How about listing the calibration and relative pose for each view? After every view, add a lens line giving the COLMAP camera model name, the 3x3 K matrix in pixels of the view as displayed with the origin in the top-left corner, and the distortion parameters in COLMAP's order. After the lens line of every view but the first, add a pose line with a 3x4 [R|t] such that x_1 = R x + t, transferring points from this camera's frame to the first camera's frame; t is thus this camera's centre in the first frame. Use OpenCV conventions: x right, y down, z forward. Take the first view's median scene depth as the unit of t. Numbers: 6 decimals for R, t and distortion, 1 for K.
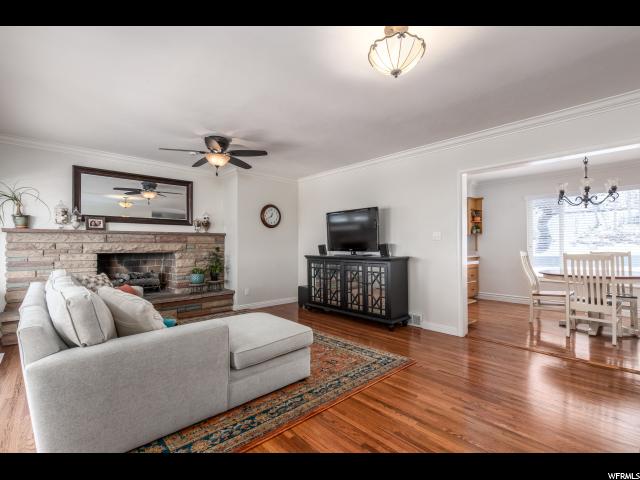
lens RADIAL K [[316.1, 0, 313.1], [0, 316.1, 240.9], [0, 0, 1]] dist [0.029999, 0.000413]
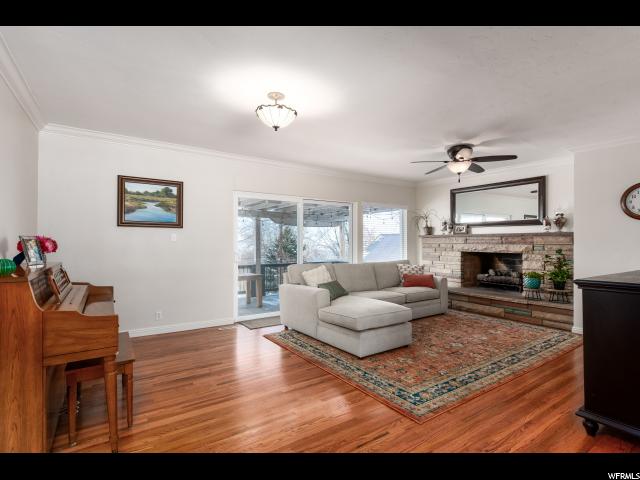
lens RADIAL K [[300.3, 0, 321.9], [0, 300.3, 238.3], [0, 0, 1]] dist [-0.001612, -0.000238]
pose [[-0.123926, -0.010677, -0.992234, 0.609326], [0.010689, 0.999870, -0.012094, -0.007237], [0.992234, -0.012105, -0.123796, 0.536569]]
